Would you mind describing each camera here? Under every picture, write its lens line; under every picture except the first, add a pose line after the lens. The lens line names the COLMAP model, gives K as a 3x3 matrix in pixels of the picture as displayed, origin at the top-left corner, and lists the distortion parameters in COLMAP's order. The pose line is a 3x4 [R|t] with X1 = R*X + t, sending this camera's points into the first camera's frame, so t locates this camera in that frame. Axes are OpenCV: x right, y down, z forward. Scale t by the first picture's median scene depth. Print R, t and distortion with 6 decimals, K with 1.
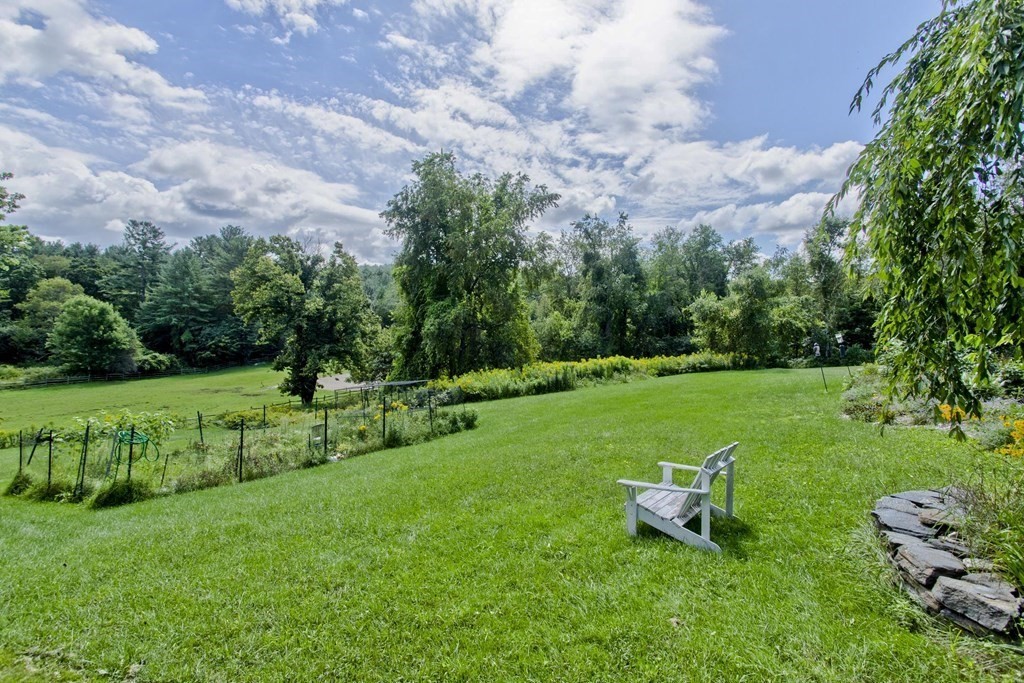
lens RADIAL K [[486.8, 0, 492.7], [0, 486.8, 343.2], [0, 0, 1]] dist [0.000322, 0.000038]
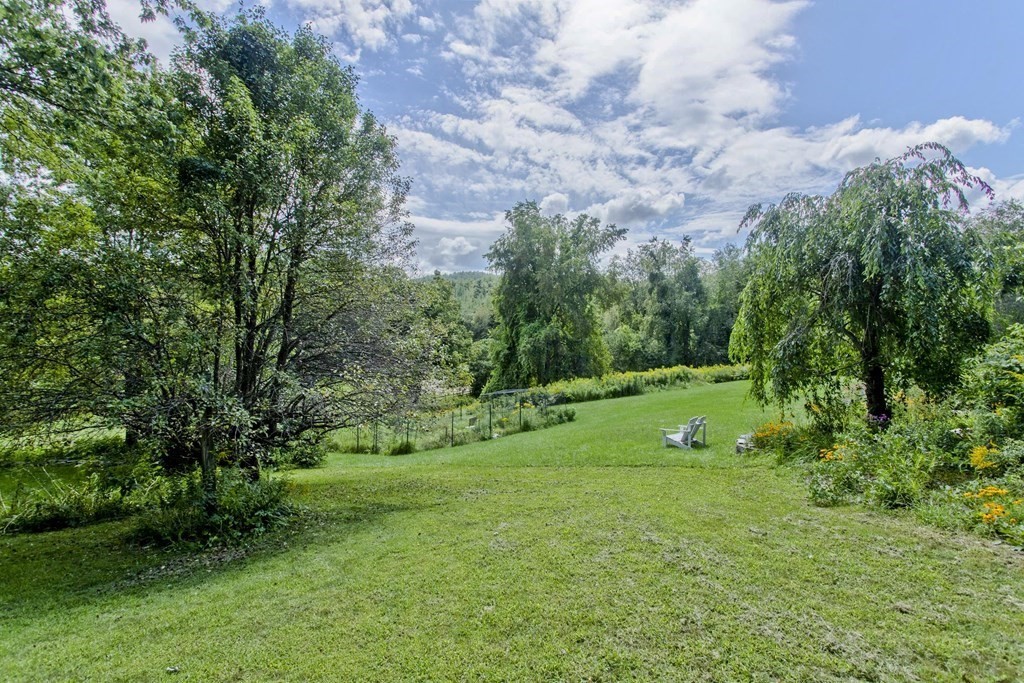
lens RADIAL K [[494.6, 0, 512.0], [0, 494.6, 341.5], [0, 0, 1]] dist [0.027652, -0.000256]
pose [[0.995663, -0.012766, -0.092159, -0.024716], [0.011942, 0.999884, -0.009480, -0.017267], [0.092269, 0.008339, 0.995699, -0.162606]]
